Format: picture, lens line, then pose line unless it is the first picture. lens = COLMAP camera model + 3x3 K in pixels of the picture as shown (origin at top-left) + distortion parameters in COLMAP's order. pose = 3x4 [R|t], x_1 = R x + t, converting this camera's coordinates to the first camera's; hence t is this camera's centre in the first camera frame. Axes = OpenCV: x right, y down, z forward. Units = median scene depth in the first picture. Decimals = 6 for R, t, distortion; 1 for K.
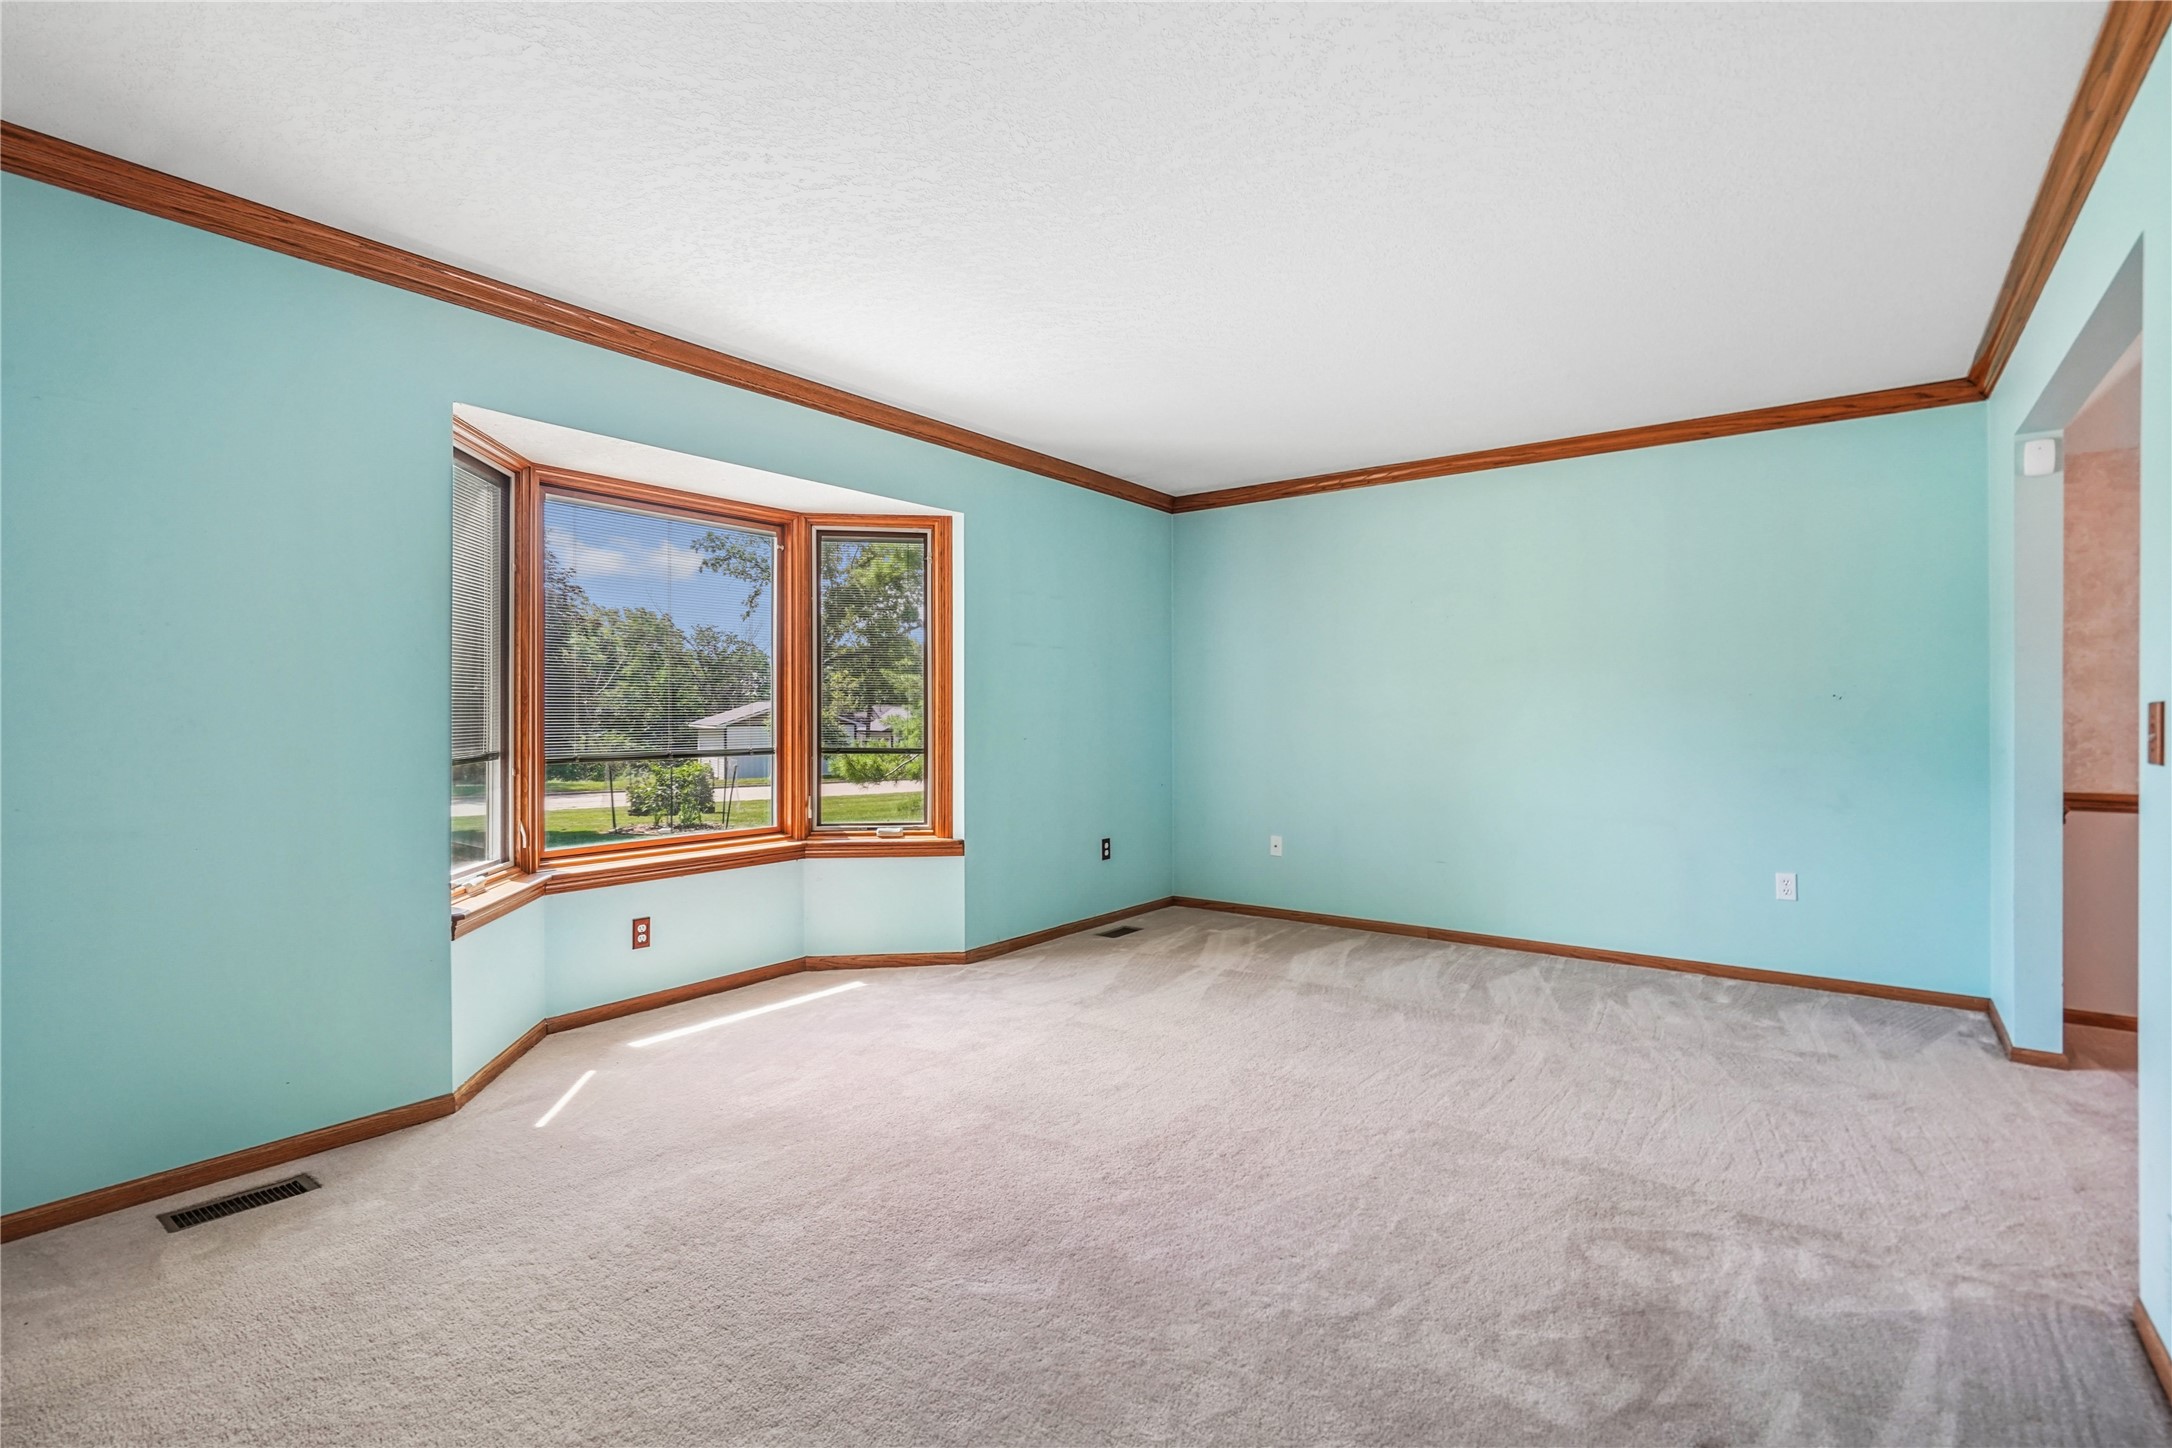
lens RADIAL K [[1016.8, 0, 1086.0], [0, 1016.8, 724.0], [0, 0, 1]] dist [-0.001012, 0.000875]
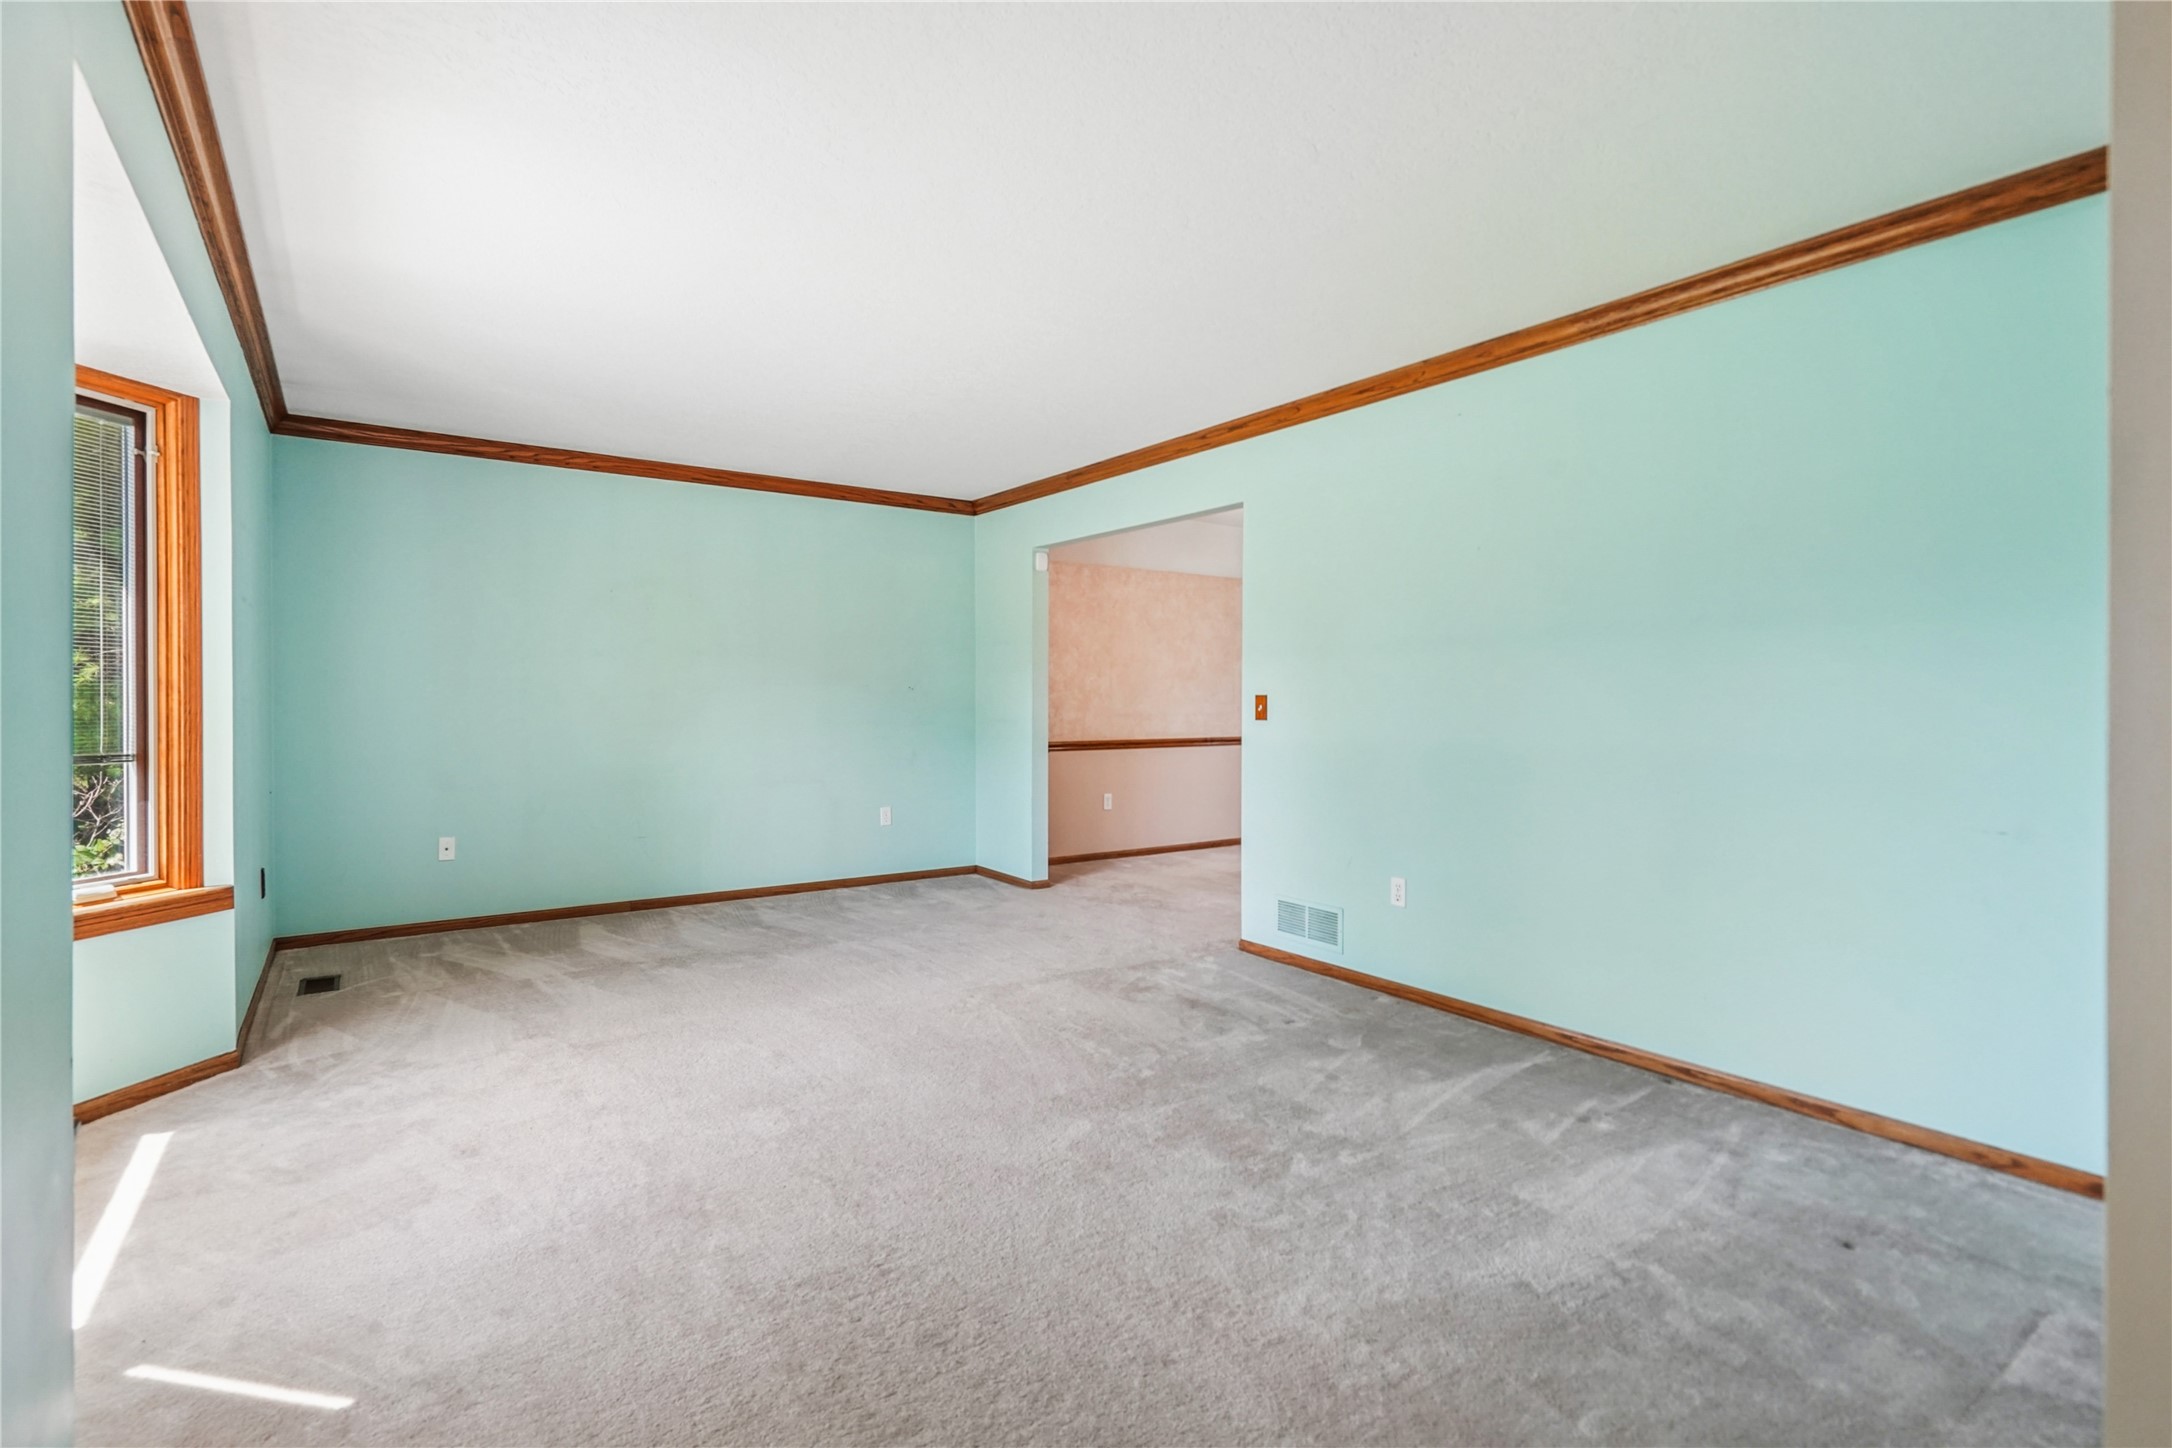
lens RADIAL K [[1016.8, 0, 1086.0], [0, 1016.8, 724.0], [0, 0, 1]] dist [-0.001012, 0.000875]
pose [[0.304598, -0.022512, 0.952215, -0.757393], [0.004994, 0.999745, 0.022038, -0.007112], [-0.952468, -0.001957, 0.304633, 0.325856]]
